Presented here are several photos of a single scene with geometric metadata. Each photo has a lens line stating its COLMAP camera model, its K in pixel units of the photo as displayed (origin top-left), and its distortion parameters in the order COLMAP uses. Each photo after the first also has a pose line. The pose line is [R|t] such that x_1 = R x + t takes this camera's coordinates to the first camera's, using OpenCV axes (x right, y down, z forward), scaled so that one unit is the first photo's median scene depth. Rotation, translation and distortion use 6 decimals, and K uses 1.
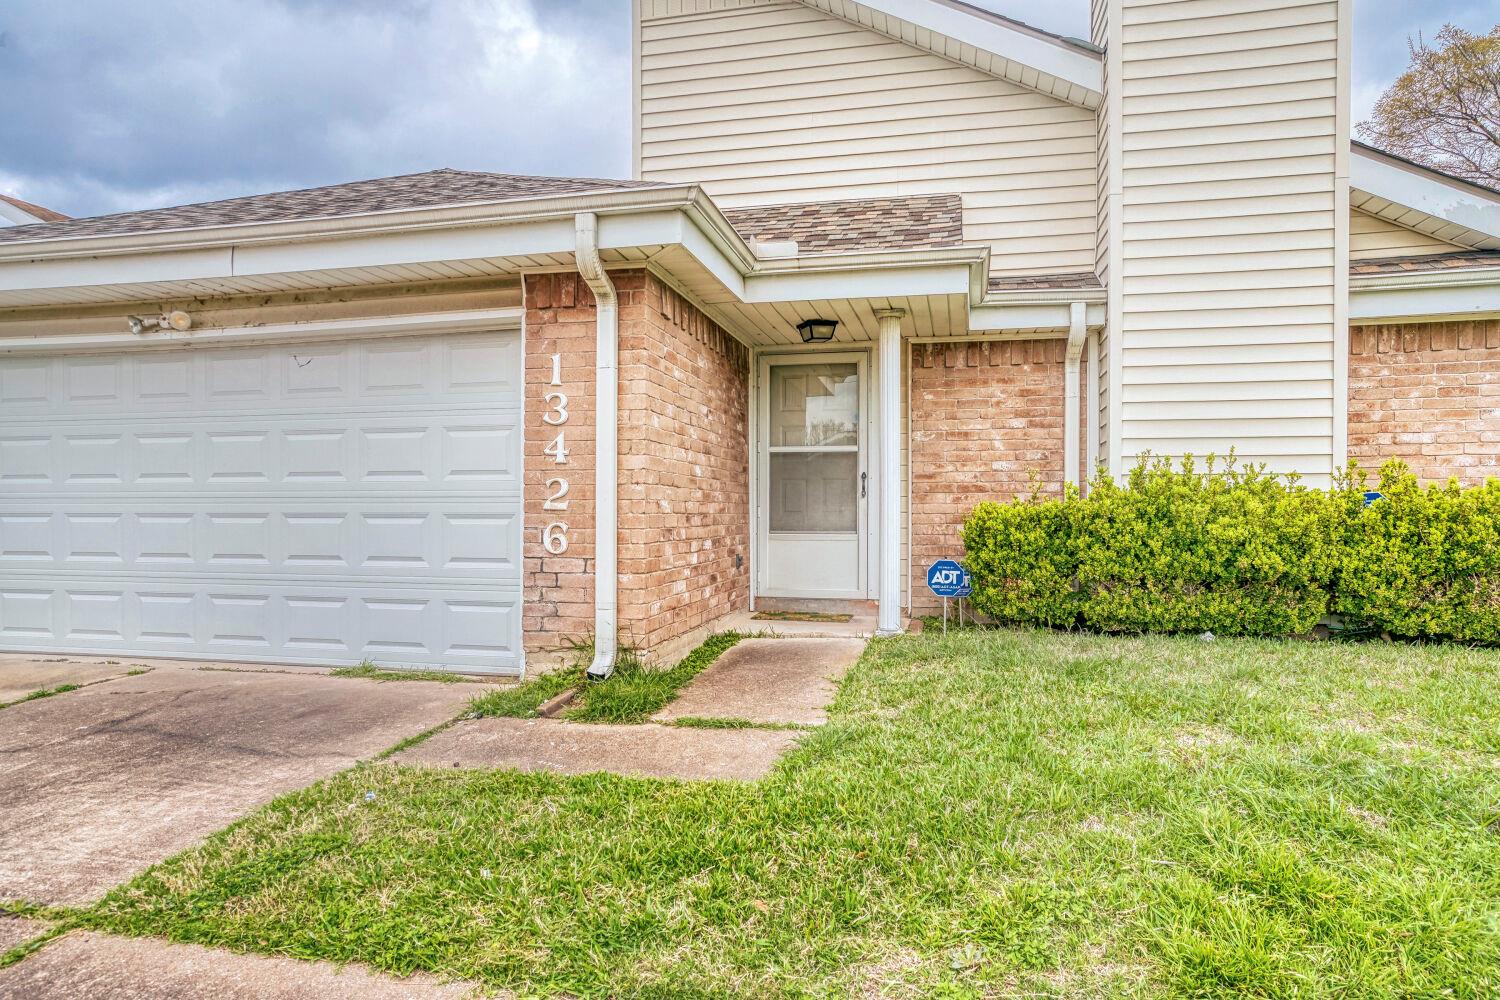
lens RADIAL K [[908.7, 0, 750.0], [0, 908.7, 500.0], [0, 0, 1]] dist [-0.014904, 0.001351]
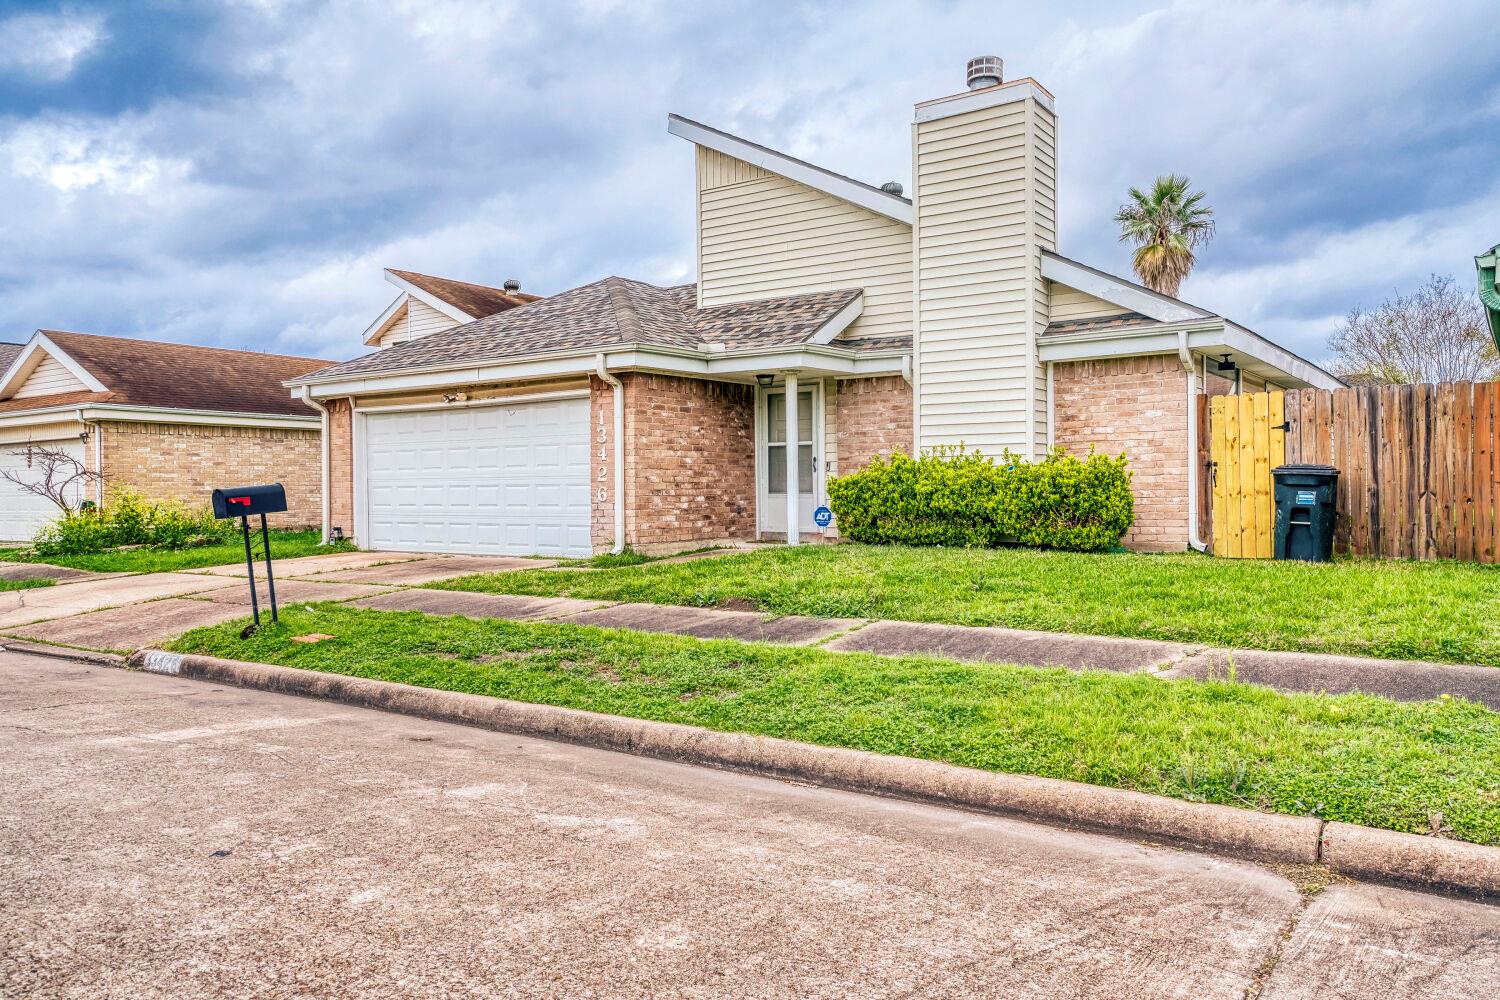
lens RADIAL K [[1125.6, 0, 751.5], [0, 1125.6, 477.7], [0, 0, 1]] dist [-0.003126, -0.000802]
pose [[0.924831, -0.014479, -0.380102, 0.945801], [0.016211, 0.999868, 0.001355, 0.003500], [0.380032, -0.007415, 0.924944, -1.132601]]
